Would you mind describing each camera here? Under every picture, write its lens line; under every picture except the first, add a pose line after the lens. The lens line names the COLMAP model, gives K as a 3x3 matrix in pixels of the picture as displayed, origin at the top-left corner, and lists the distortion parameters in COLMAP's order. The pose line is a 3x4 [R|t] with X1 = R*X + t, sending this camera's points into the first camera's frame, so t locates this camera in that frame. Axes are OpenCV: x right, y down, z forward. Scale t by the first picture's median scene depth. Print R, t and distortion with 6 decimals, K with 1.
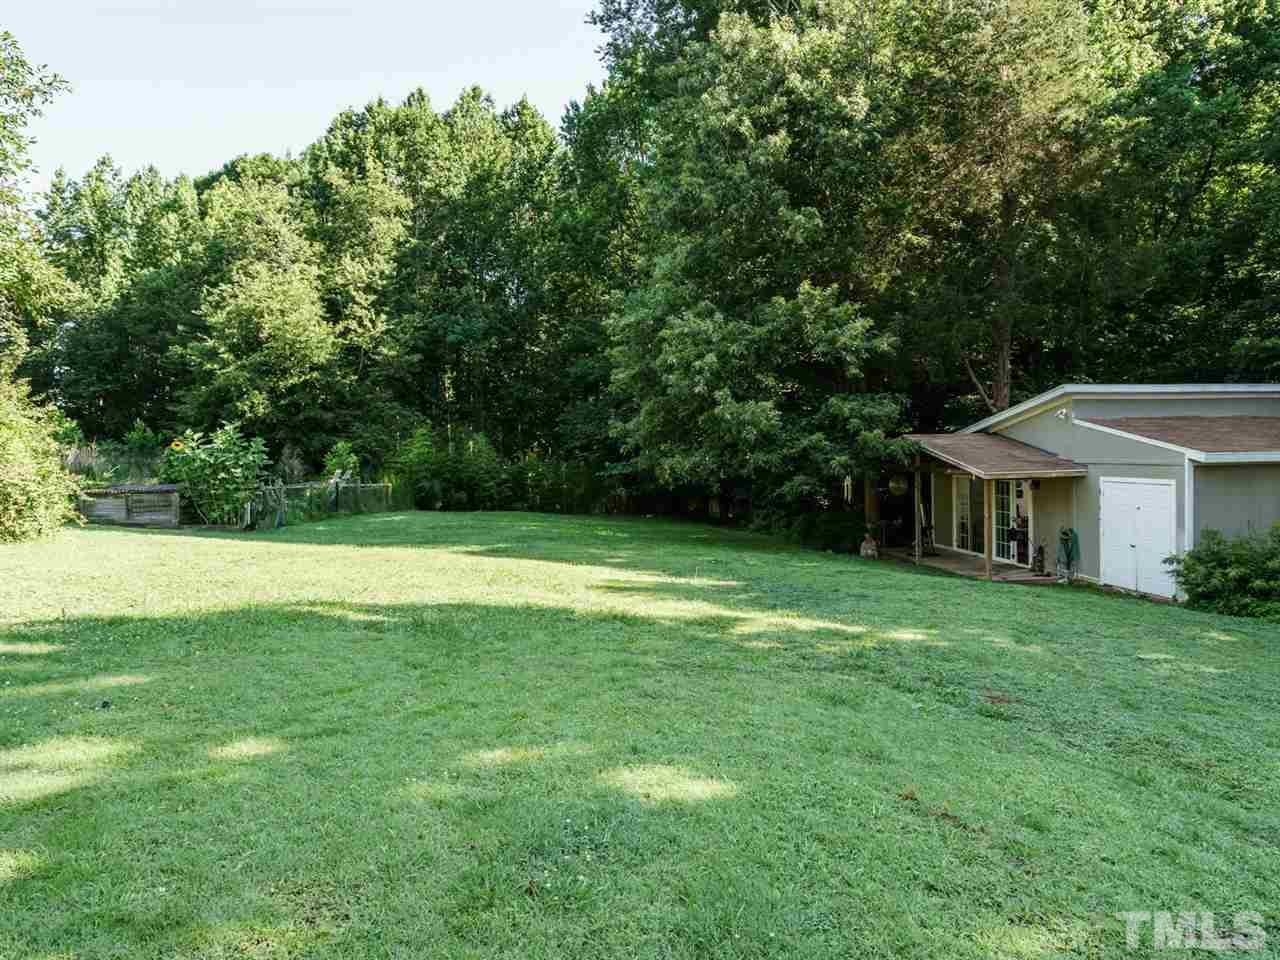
lens RADIAL K [[924.4, 0, 639.0], [0, 924.4, 477.2], [0, 0, 1]] dist [-0.009980, -0.002032]
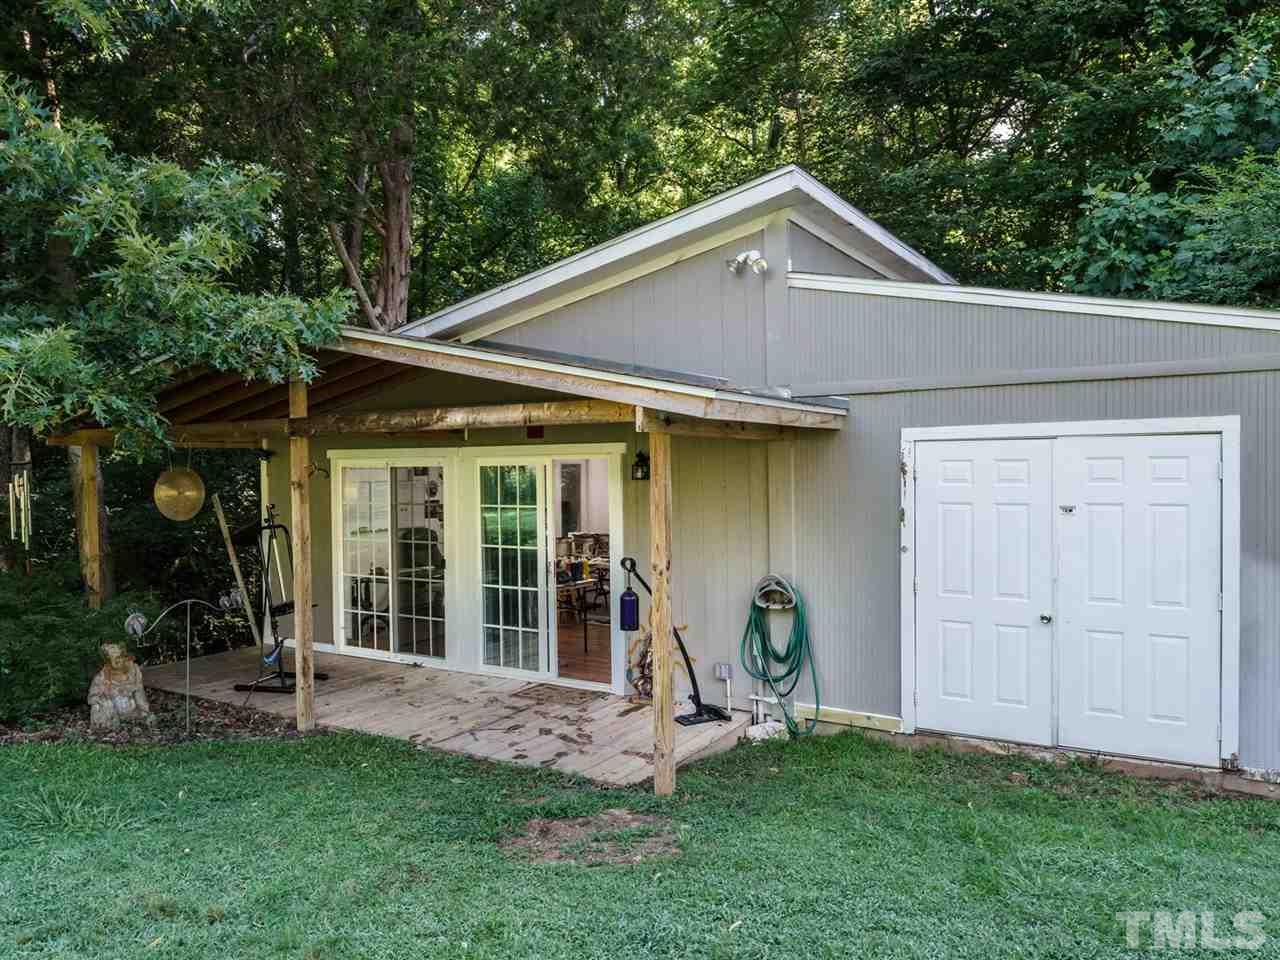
lens RADIAL K [[924.4, 0, 636.7], [0, 924.4, 484.1], [0, 0, 1]] dist [-0.009980, -0.002032]
pose [[0.651485, -0.003920, 0.758651, 0.140648], [0.030214, 0.999327, -0.020783, 0.021589], [-0.758060, 0.036462, 0.651165, 0.724573]]
